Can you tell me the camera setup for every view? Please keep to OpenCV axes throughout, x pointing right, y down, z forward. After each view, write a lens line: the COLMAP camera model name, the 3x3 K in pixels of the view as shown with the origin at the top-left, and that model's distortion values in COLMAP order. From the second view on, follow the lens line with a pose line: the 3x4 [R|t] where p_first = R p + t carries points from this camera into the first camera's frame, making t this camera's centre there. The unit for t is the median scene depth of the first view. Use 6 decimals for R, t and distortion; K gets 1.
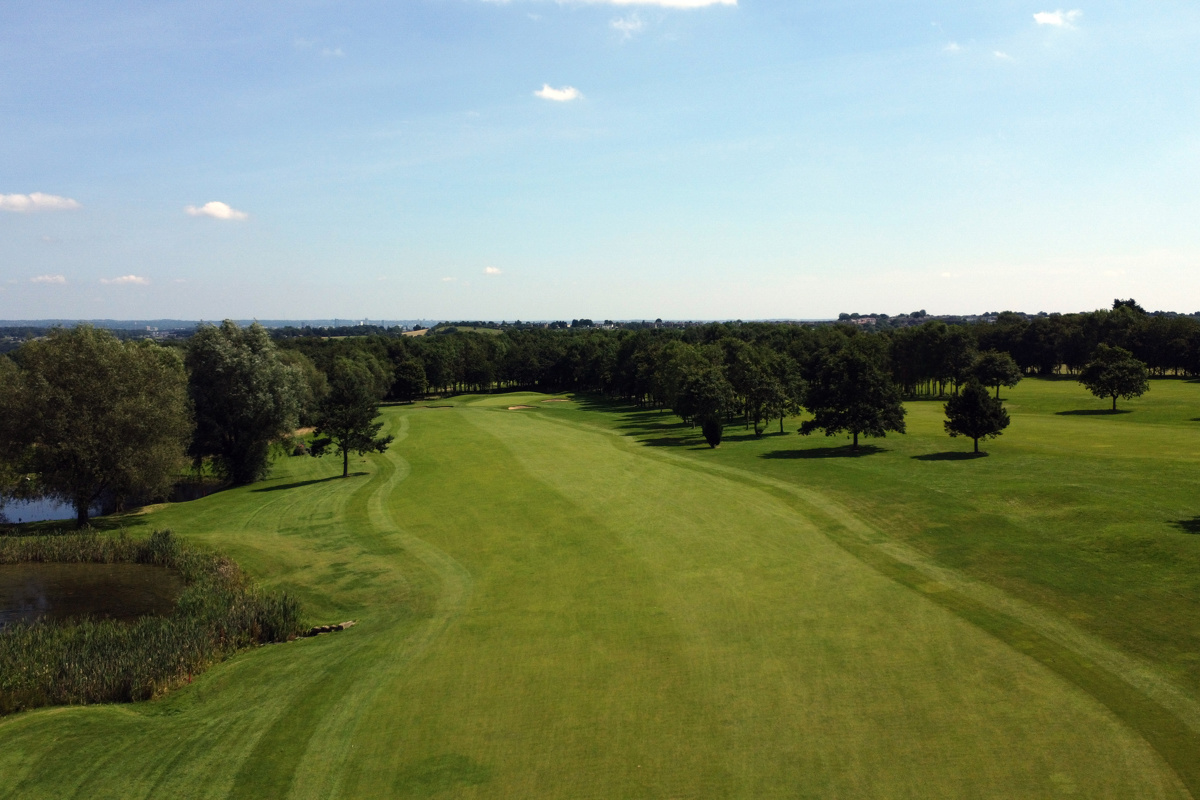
lens RADIAL K [[1030.9, 0, 600.0], [0, 1030.9, 400.0], [0, 0, 1]] dist [-0.028806, 0.002013]
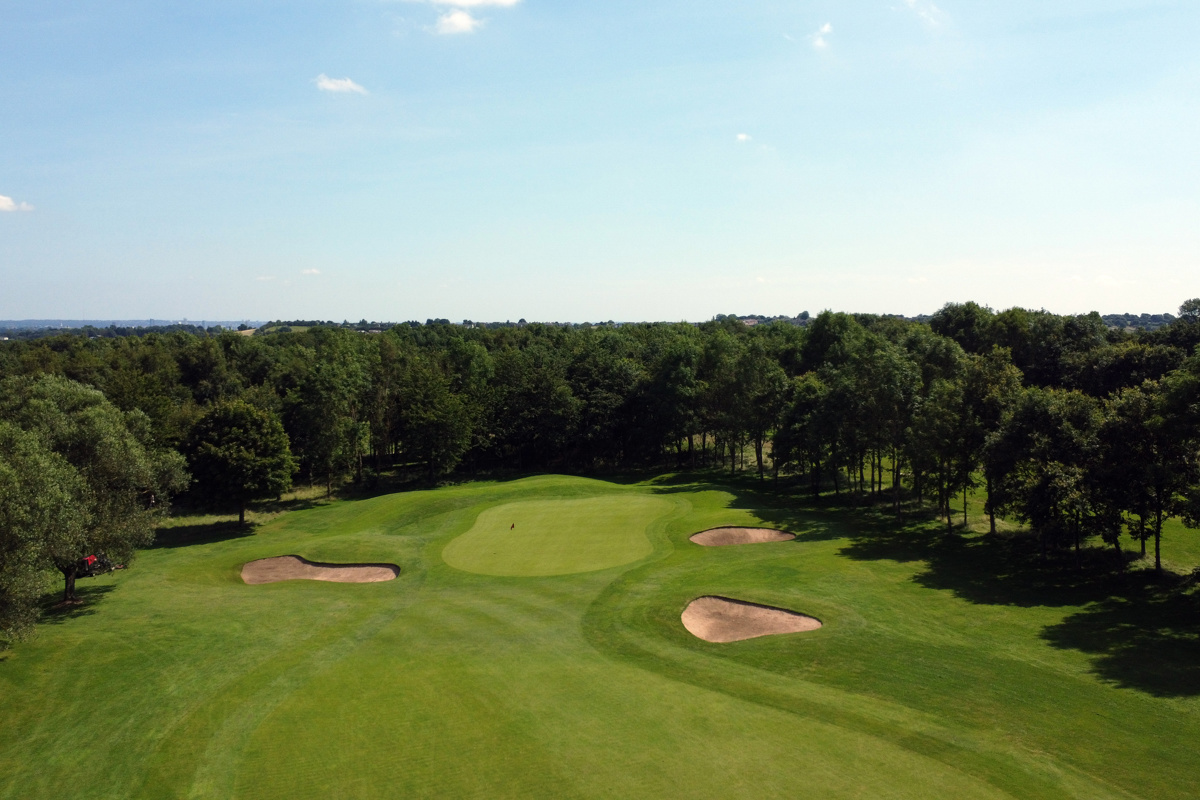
lens RADIAL K [[1030.9, 0, 600.0], [0, 1030.9, 400.0], [0, 0, 1]] dist [-0.028806, 0.002013]
pose [[0.987216, -0.005403, 0.159298, -0.118709], [0.005851, 0.999980, -0.002348, -0.035430], [-0.159282, 0.003250, 0.987228, 0.633143]]
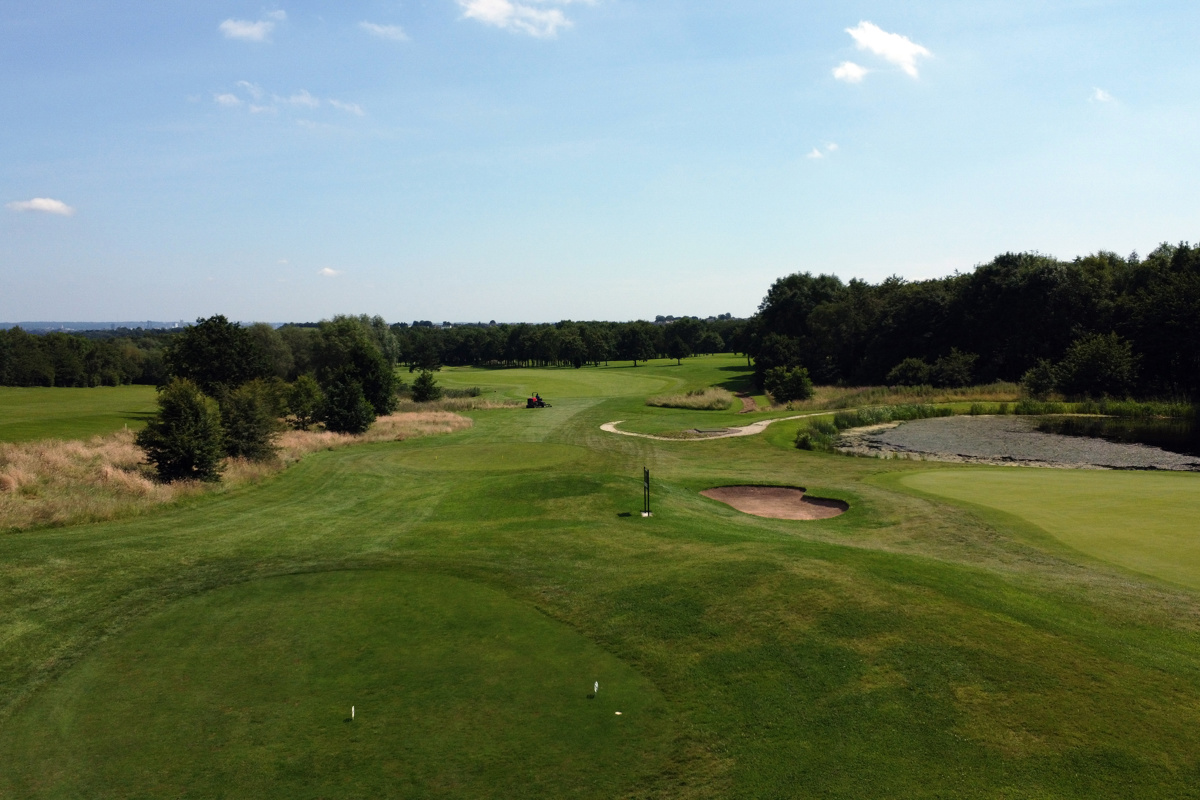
lens RADIAL K [[1030.9, 0, 600.0], [0, 1030.9, 400.0], [0, 0, 1]] dist [-0.028806, 0.002013]
pose [[0.985601, -0.010885, 0.168735, -0.093962], [0.011321, 0.999935, -0.001622, 0.047647], [-0.168707, 0.003509, 0.985660, -0.523785]]
